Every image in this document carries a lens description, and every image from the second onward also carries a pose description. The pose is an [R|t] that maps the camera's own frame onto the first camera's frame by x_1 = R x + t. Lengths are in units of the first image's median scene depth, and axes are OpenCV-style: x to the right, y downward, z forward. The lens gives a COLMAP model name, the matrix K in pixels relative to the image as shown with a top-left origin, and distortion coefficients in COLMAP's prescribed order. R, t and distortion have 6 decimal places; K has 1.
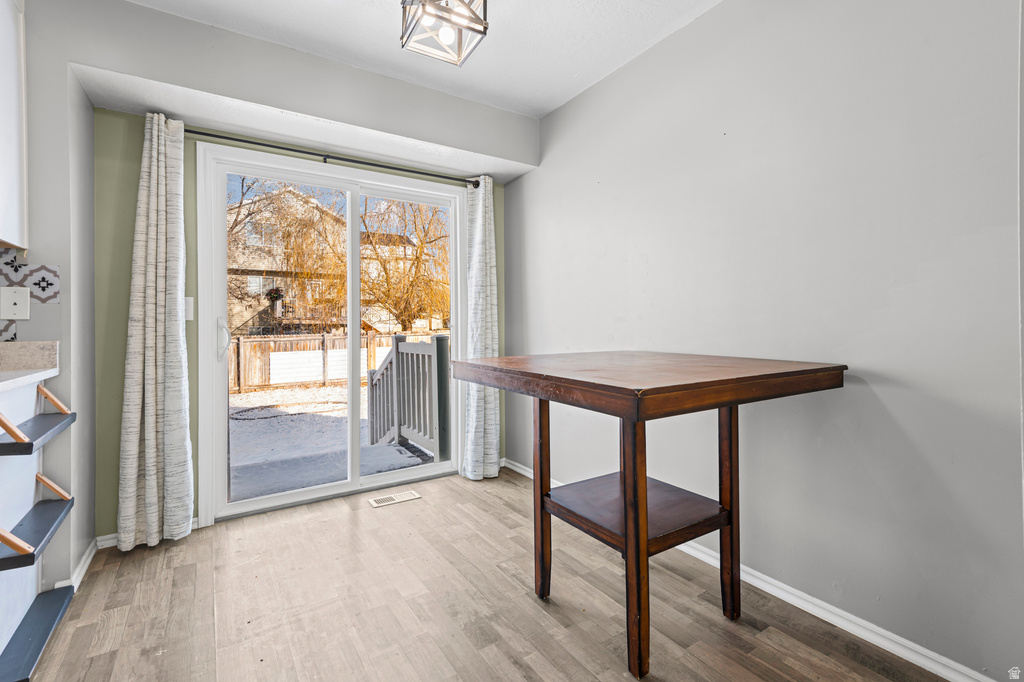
lens RADIAL K [[462.5, 0, 512.3], [0, 462.5, 321.7], [0, 0, 1]] dist [0.027292, -0.010552]
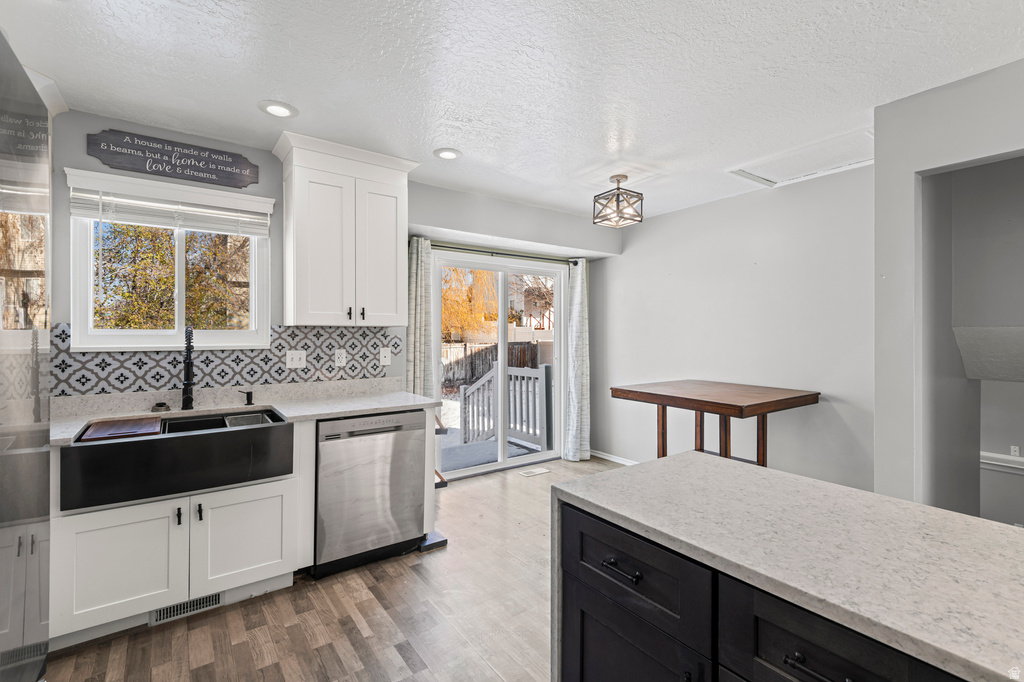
lens RADIAL K [[462.5, 0, 515.5], [0, 462.5, 334.2], [0, 0, 1]] dist [0.027292, -0.010552]
pose [[0.997822, 0.009102, 0.065339, -0.377036], [-0.009735, 0.999909, 0.009379, -0.084648], [-0.065247, -0.009995, 0.997819, -0.484086]]
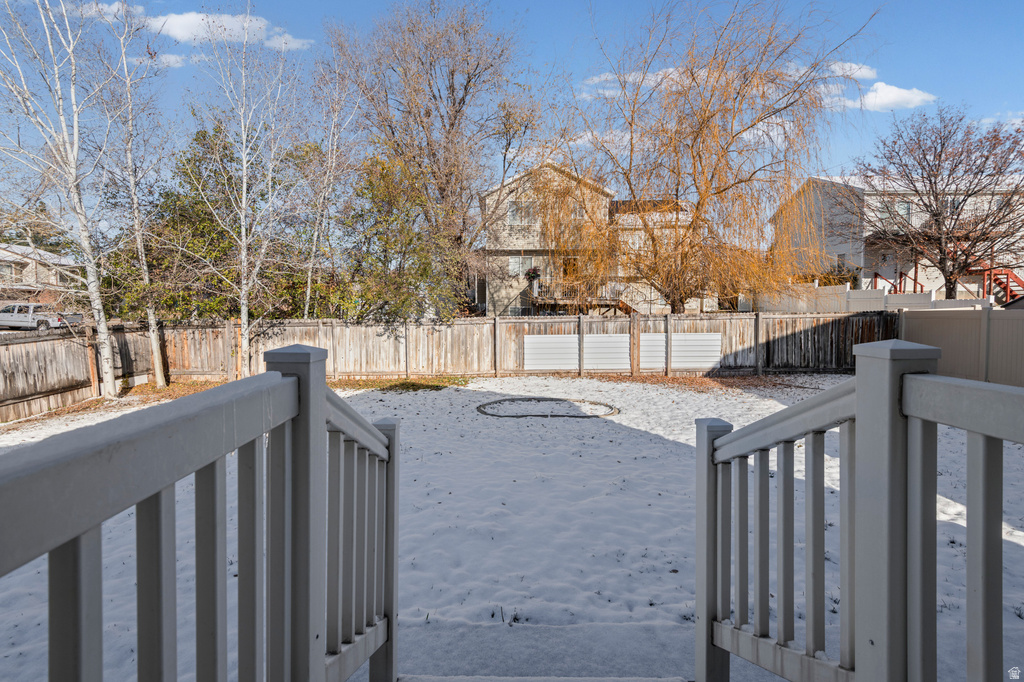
lens RADIAL K [[462.5, 0, 487.2], [0, 462.5, 327.1], [0, 0, 1]] dist [0.027292, -0.010552]
pose [[0.837444, 0.030223, -0.545686, -0.382657], [-0.002351, 0.998660, 0.051703, 0.016595], [0.546518, -0.042016, 0.836393, 0.891570]]
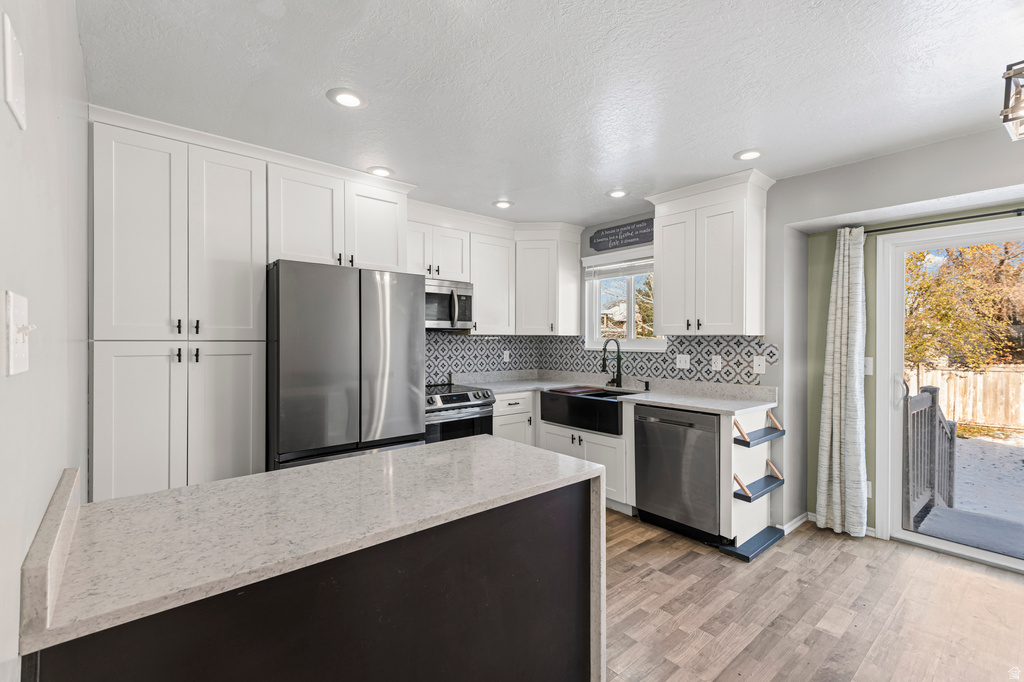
lens RADIAL K [[462.5, 0, 511.2], [0, 462.5, 342.0], [0, 0, 1]] dist [0.027292, -0.010552]
pose [[0.132246, 0.014998, -0.991103, 0.361722], [0.001541, 0.999881, 0.015337, -0.090582], [0.991216, -0.003555, 0.132207, -0.123117]]
